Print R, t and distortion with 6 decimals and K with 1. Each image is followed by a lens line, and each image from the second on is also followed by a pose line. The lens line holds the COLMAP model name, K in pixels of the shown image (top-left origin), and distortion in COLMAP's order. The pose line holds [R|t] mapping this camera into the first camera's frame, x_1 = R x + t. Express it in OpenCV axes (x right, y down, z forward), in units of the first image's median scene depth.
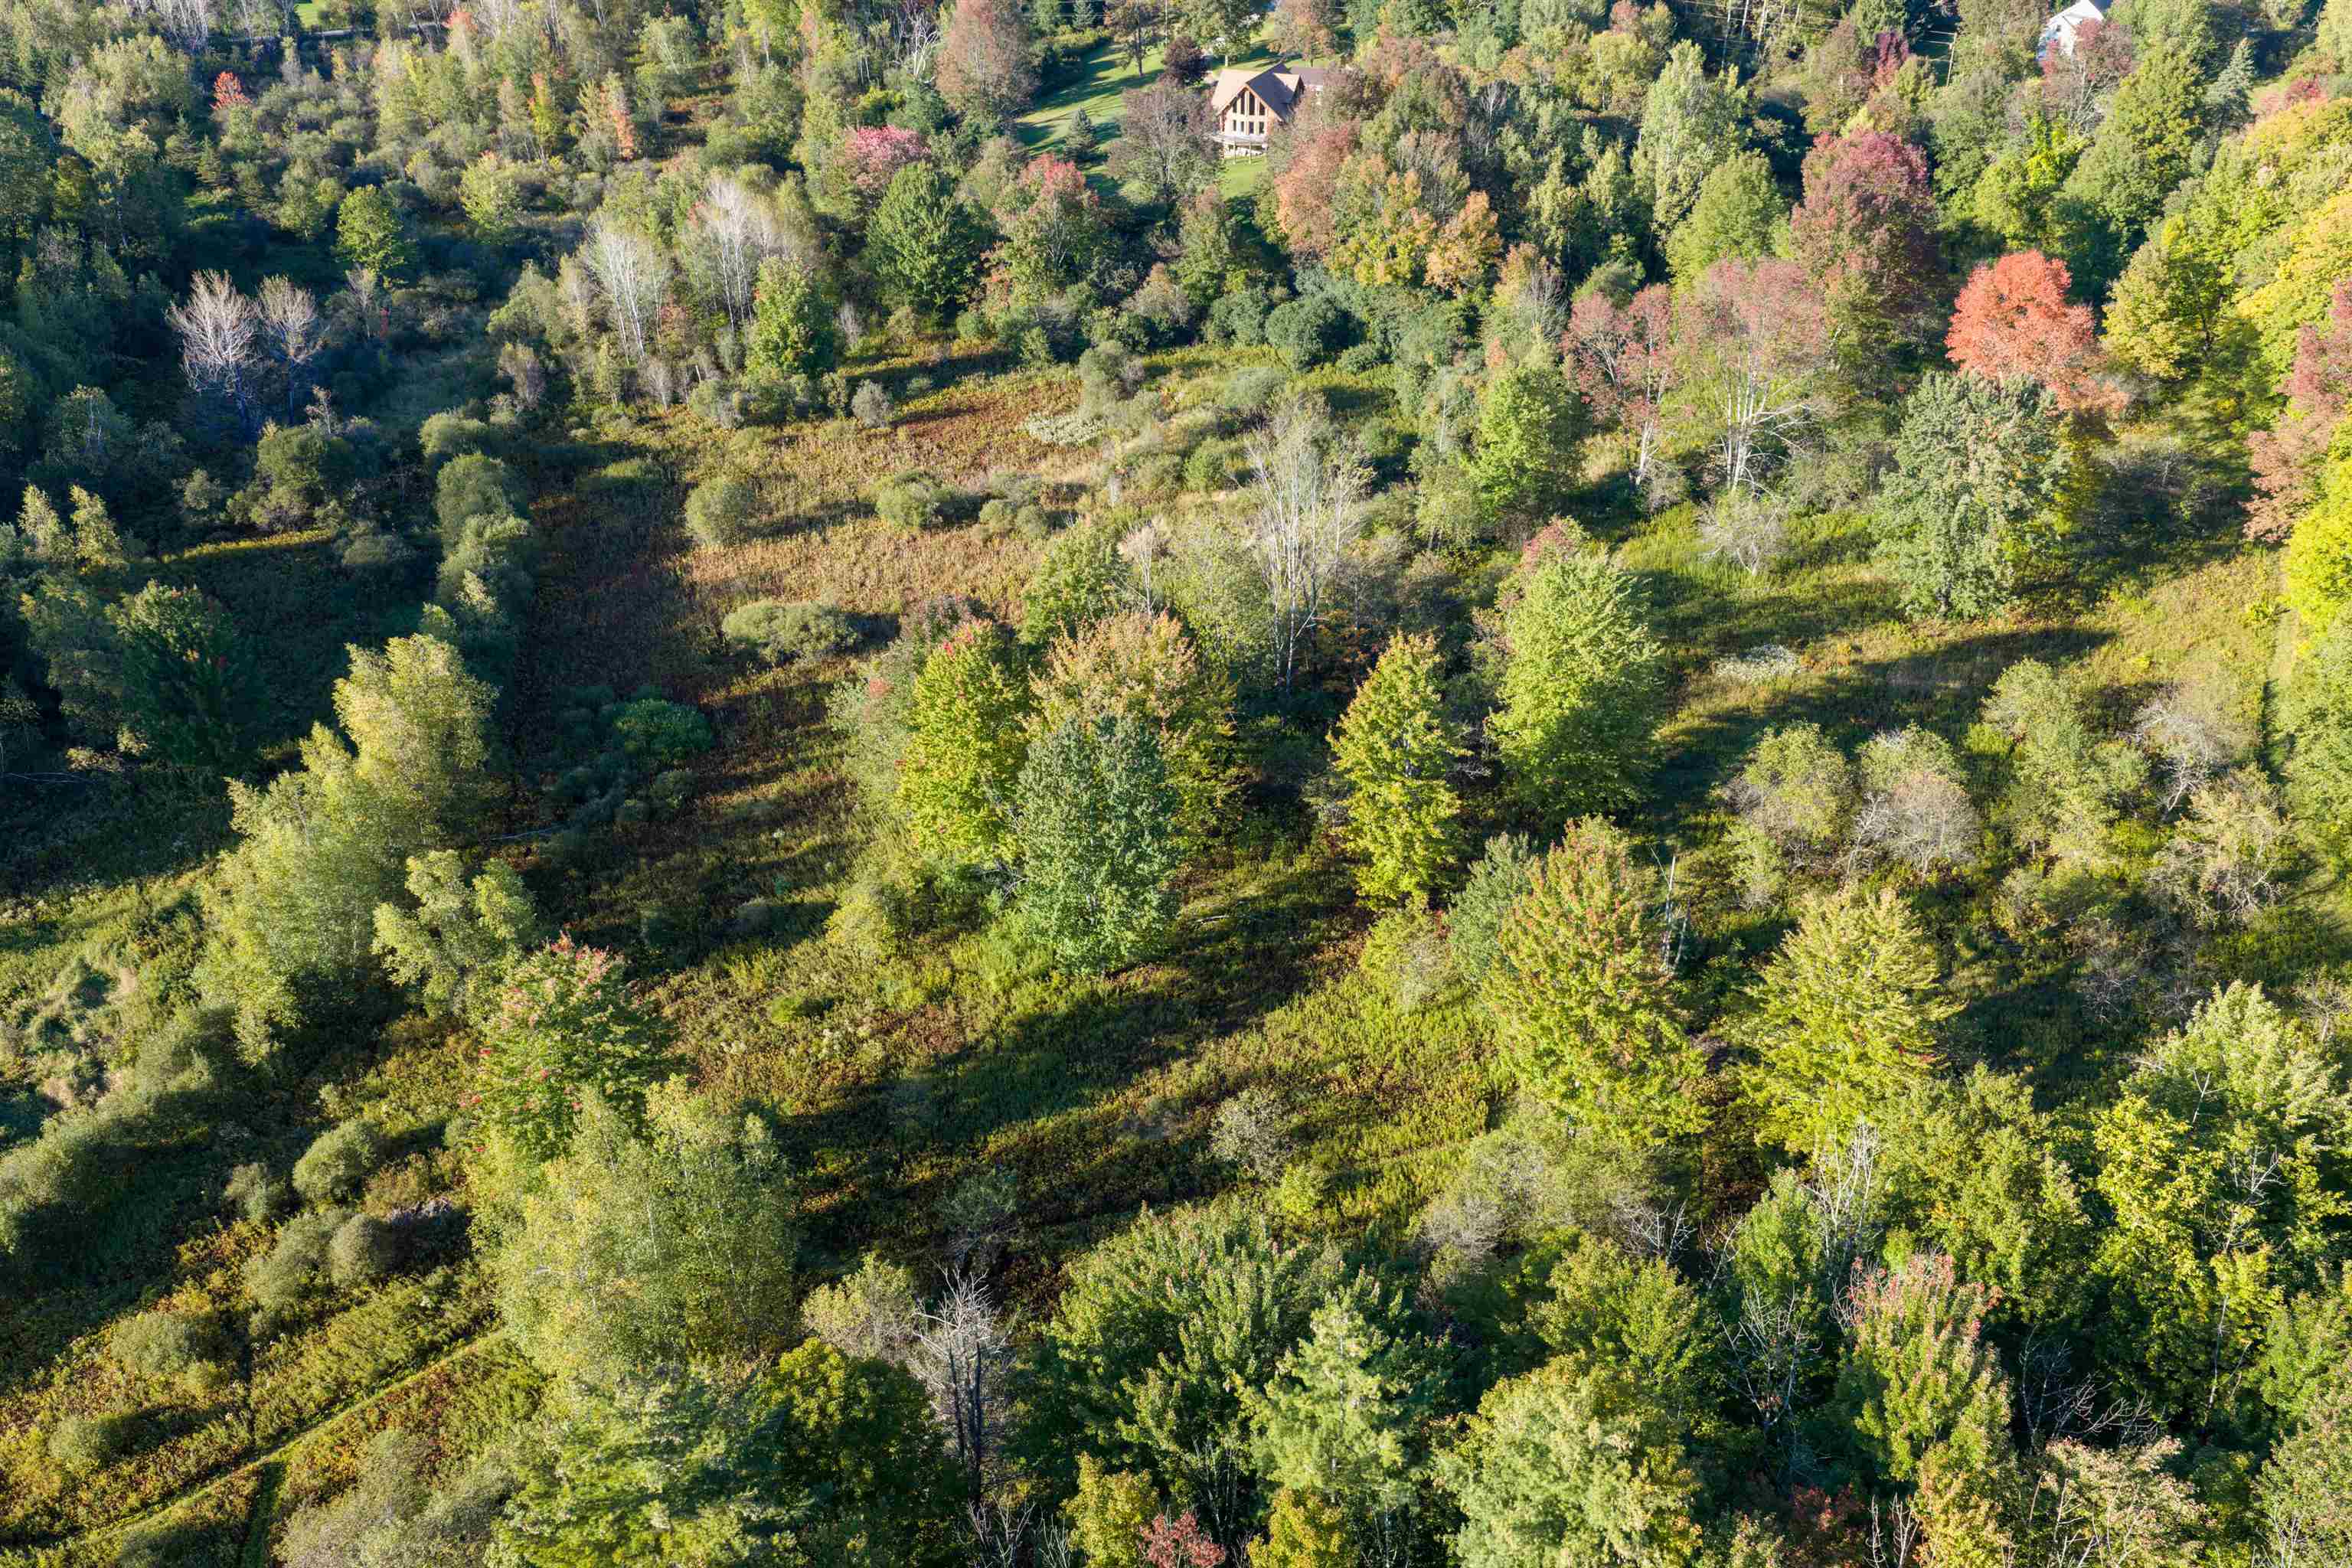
lens RADIAL K [[1955.7, 0, 1176.0], [0, 1955.7, 784.0], [0, 0, 1]] dist [0.017623, -0.016841]
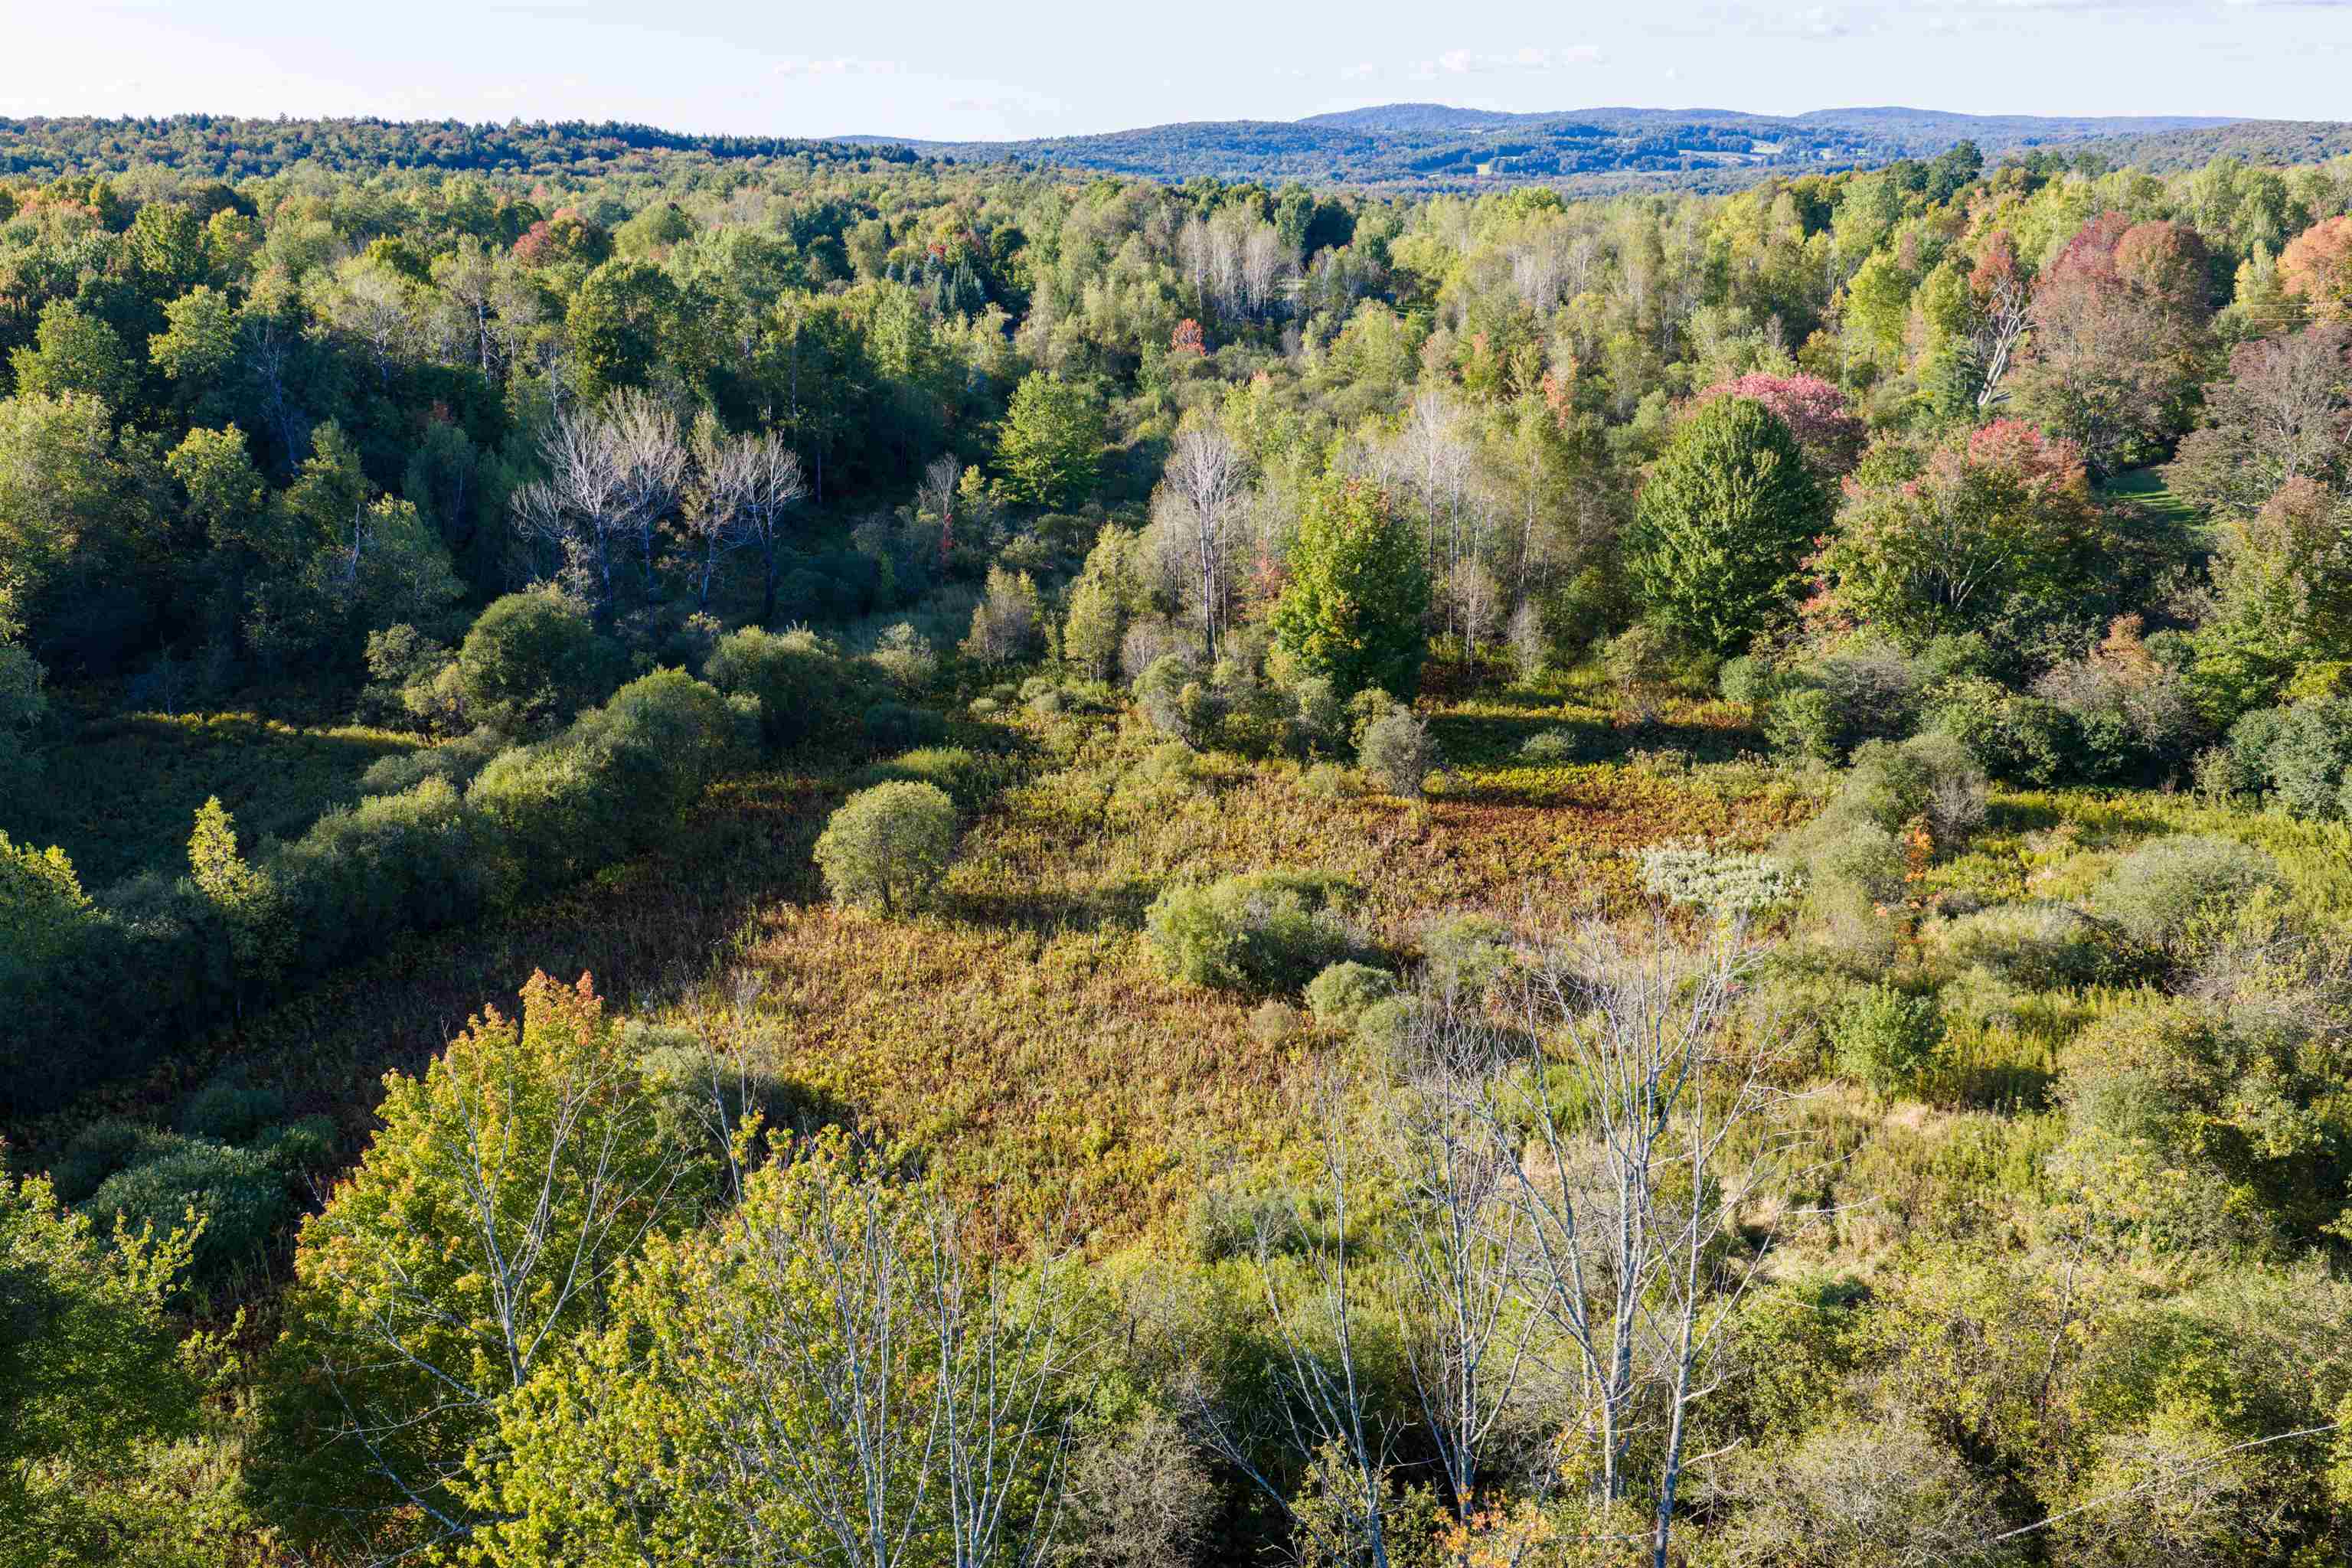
lens RADIAL K [[1969.6, 0, 1181.6], [0, 1969.6, 760.2], [0, 0, 1]] dist [0.006350, -0.007297]
pose [[0.766426, 0.191542, -0.613109, 0.201117], [-0.329784, 0.936437, -0.119698, -0.179474], [0.551211, 0.293933, 0.780878, 0.912550]]
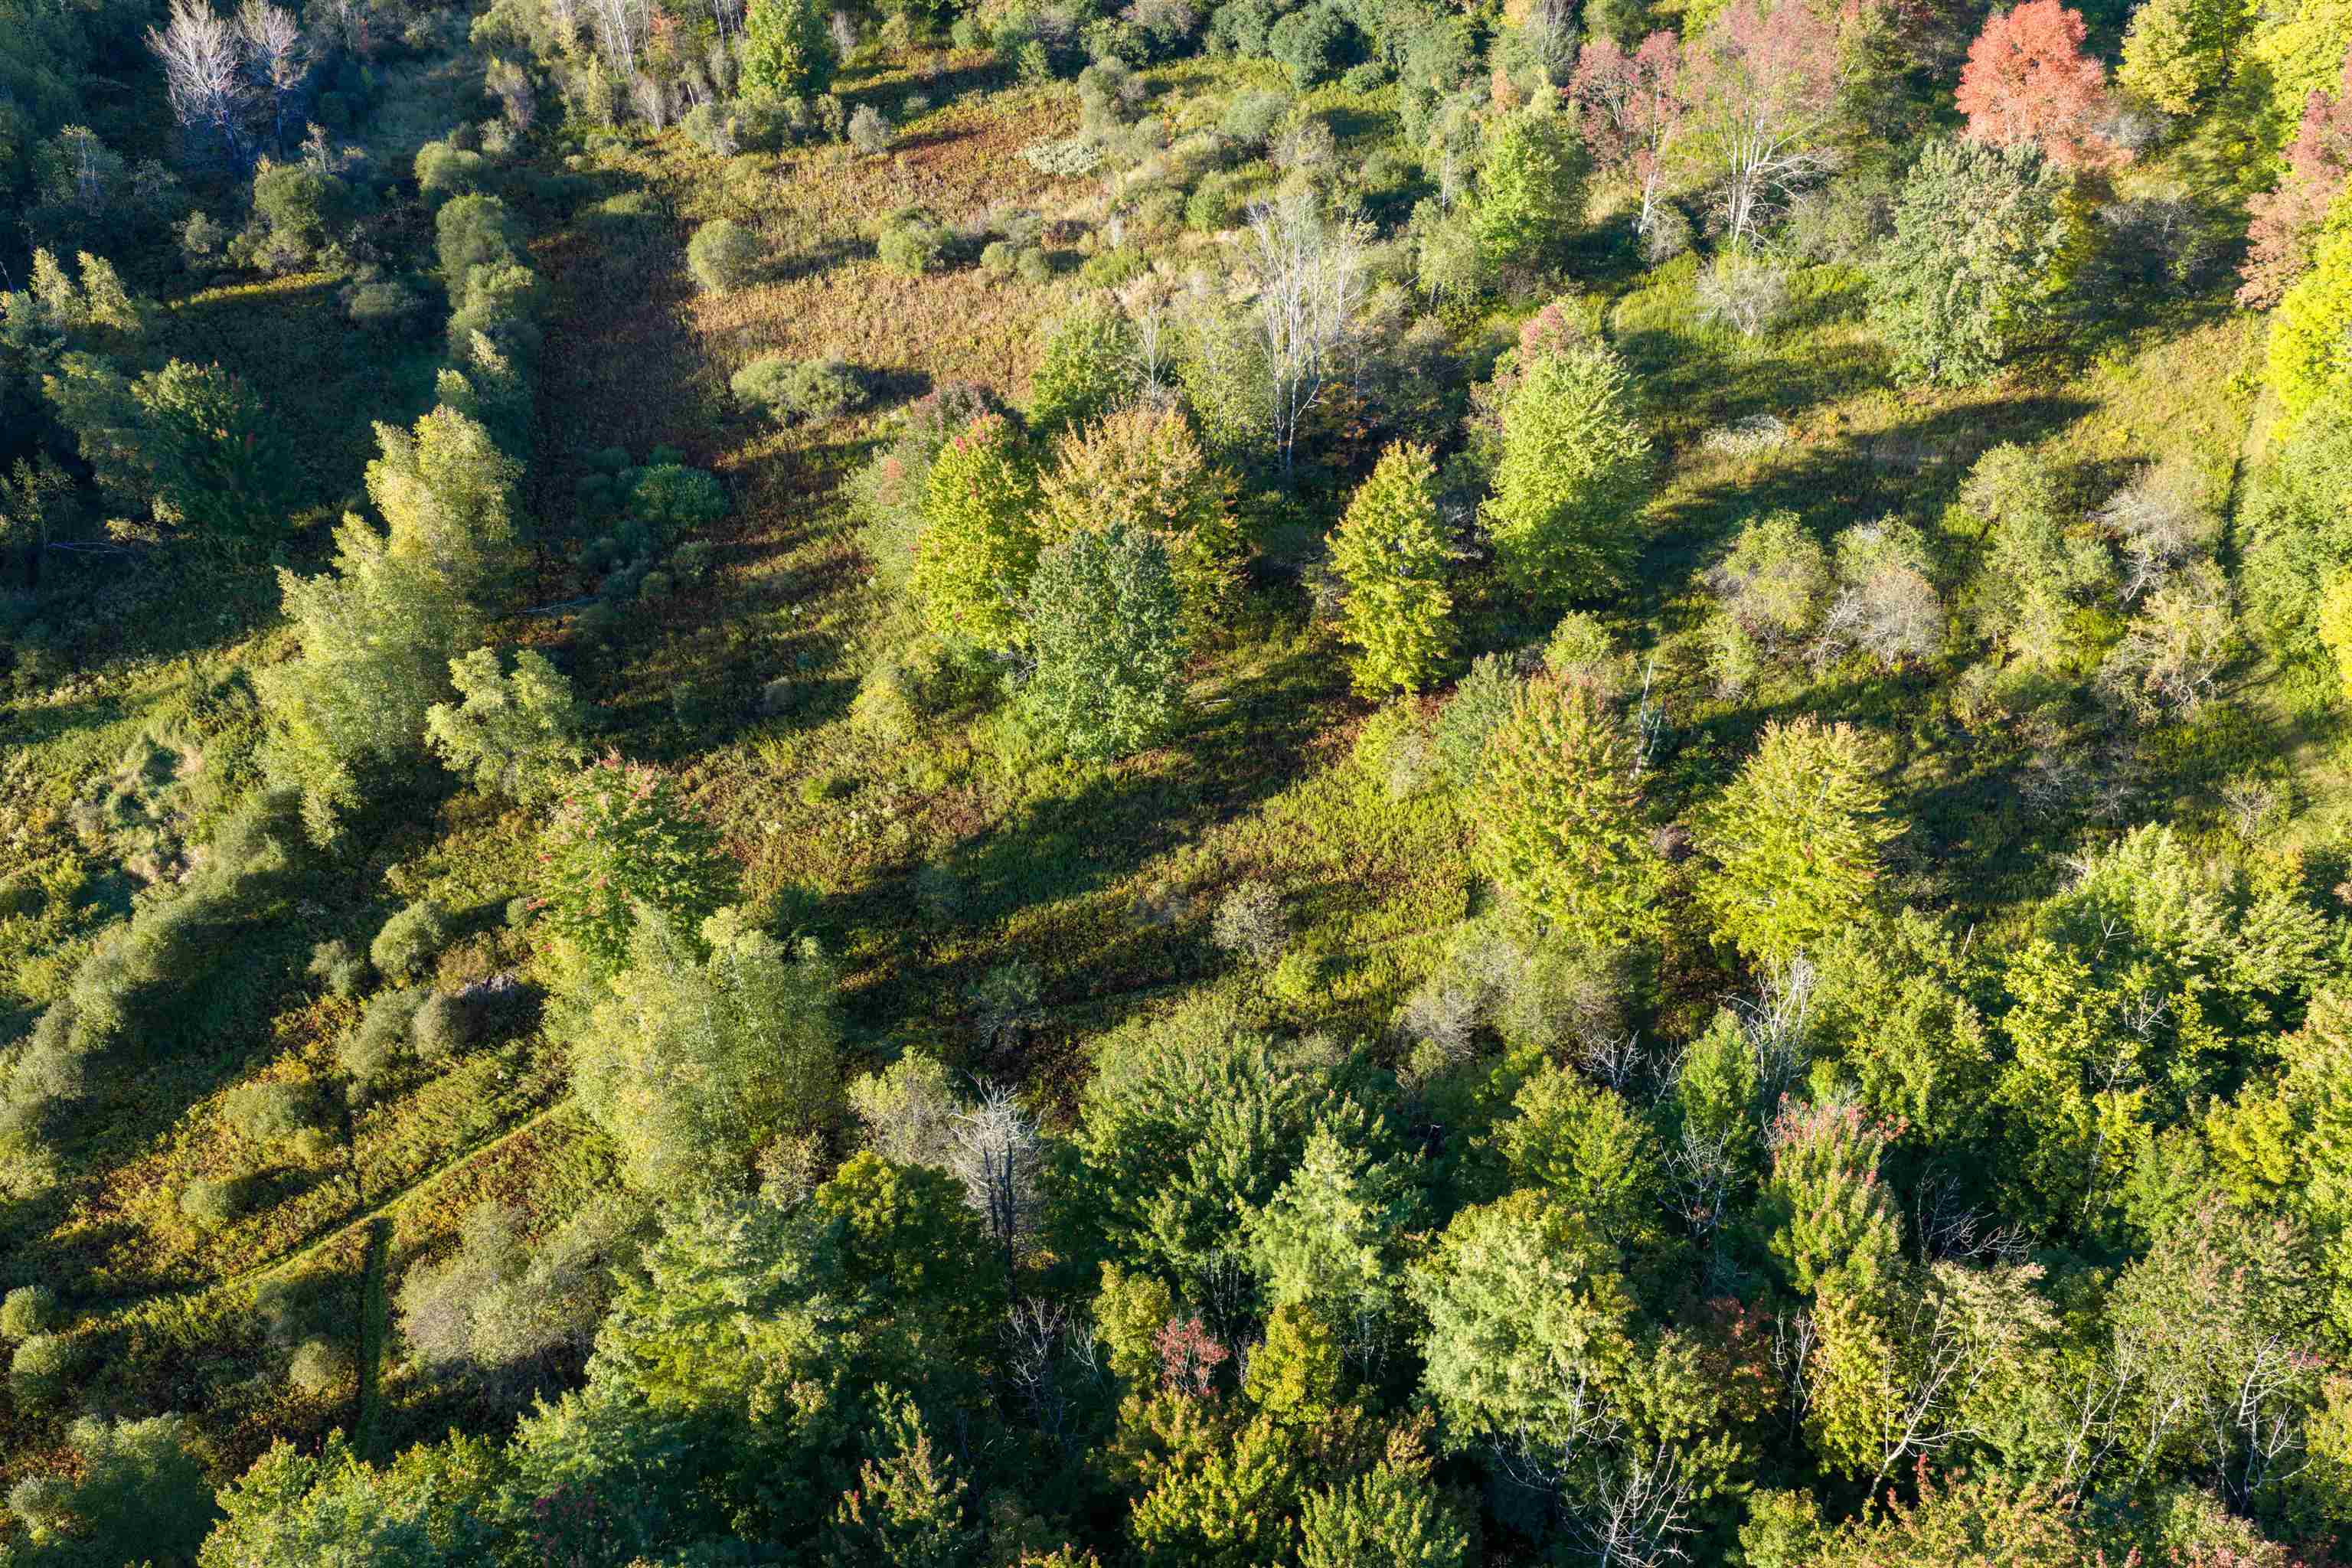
lens RADIAL K [[1955.7, 0, 1176.0], [0, 1955.7, 784.0], [0, 0, 1]] dist [0.017623, -0.016841]
pose [[0.999999, -0.000547, 0.001371, -0.003895], [0.000288, 0.983294, 0.182024, -0.081399], [-0.001448, -0.182024, 0.983293, -0.048514]]
